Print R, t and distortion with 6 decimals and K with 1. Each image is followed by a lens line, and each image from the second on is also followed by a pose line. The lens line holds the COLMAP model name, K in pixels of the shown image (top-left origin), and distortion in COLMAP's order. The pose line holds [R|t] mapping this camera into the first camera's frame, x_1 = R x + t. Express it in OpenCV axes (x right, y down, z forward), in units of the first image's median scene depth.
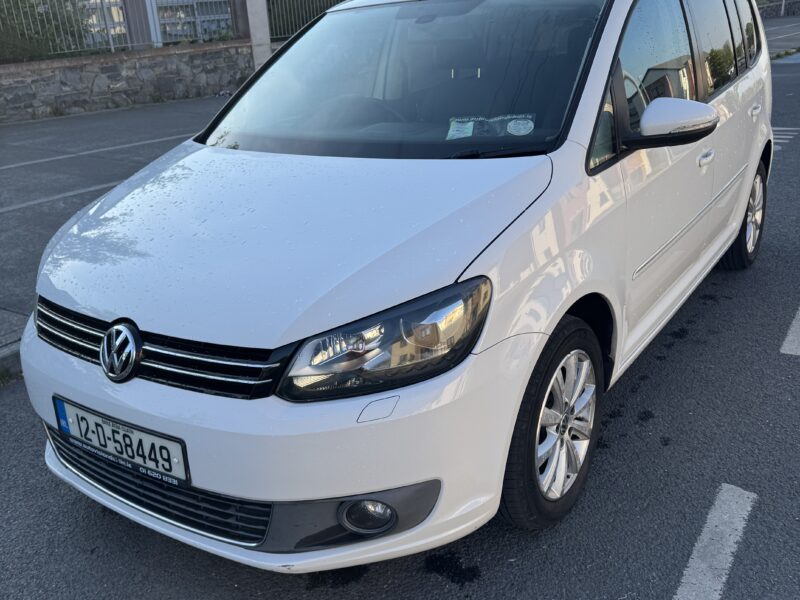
lens RADIAL K [[769.0, 0, 390.7], [0, 769.0, 295.9], [0, 0, 1]] dist [0.192370, -0.455793]
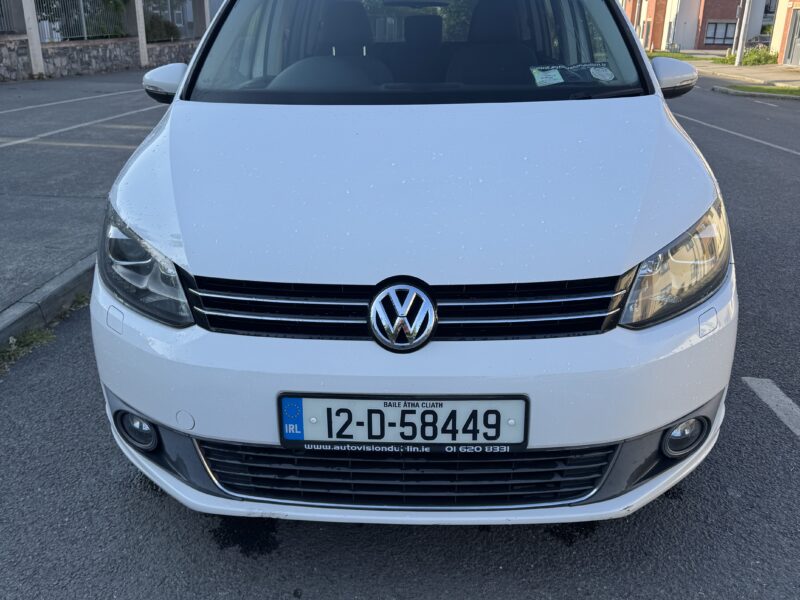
lens RADIAL K [[769.0, 0, 390.7], [0, 769.0, 295.9], [0, 0, 1]] dist [0.192370, -0.455793]
pose [[0.846287, -0.121972, 0.518576, -0.782277], [0.141463, 0.989942, 0.001980, 0.047324], [-0.513601, 0.071683, 0.855030, 0.301346]]
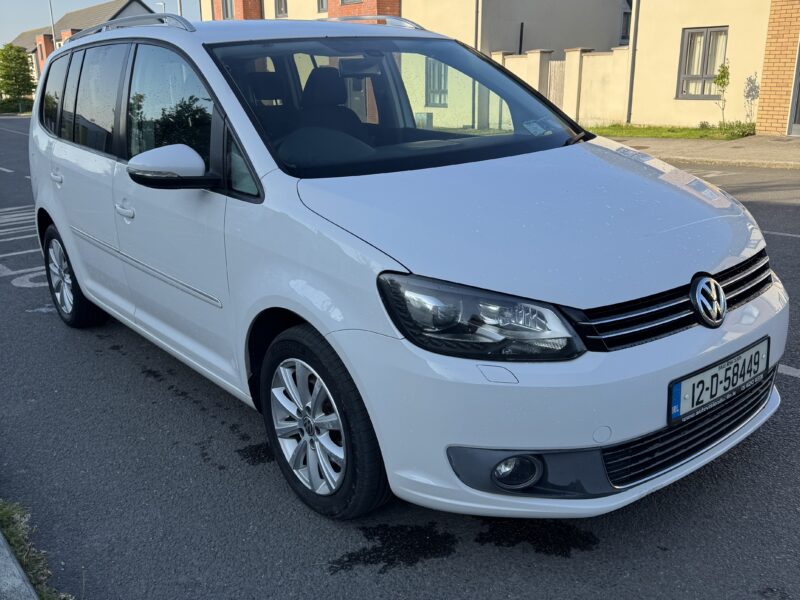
lens RADIAL K [[769.0, 0, 390.7], [0, 769.0, 295.9], [0, 0, 1]] dist [0.192370, -0.455793]
pose [[0.282708, -0.223883, 0.932712, -1.521095], [0.351685, 0.928858, 0.116361, -0.226017], [-0.892409, 0.295125, 0.341332, 1.023358]]
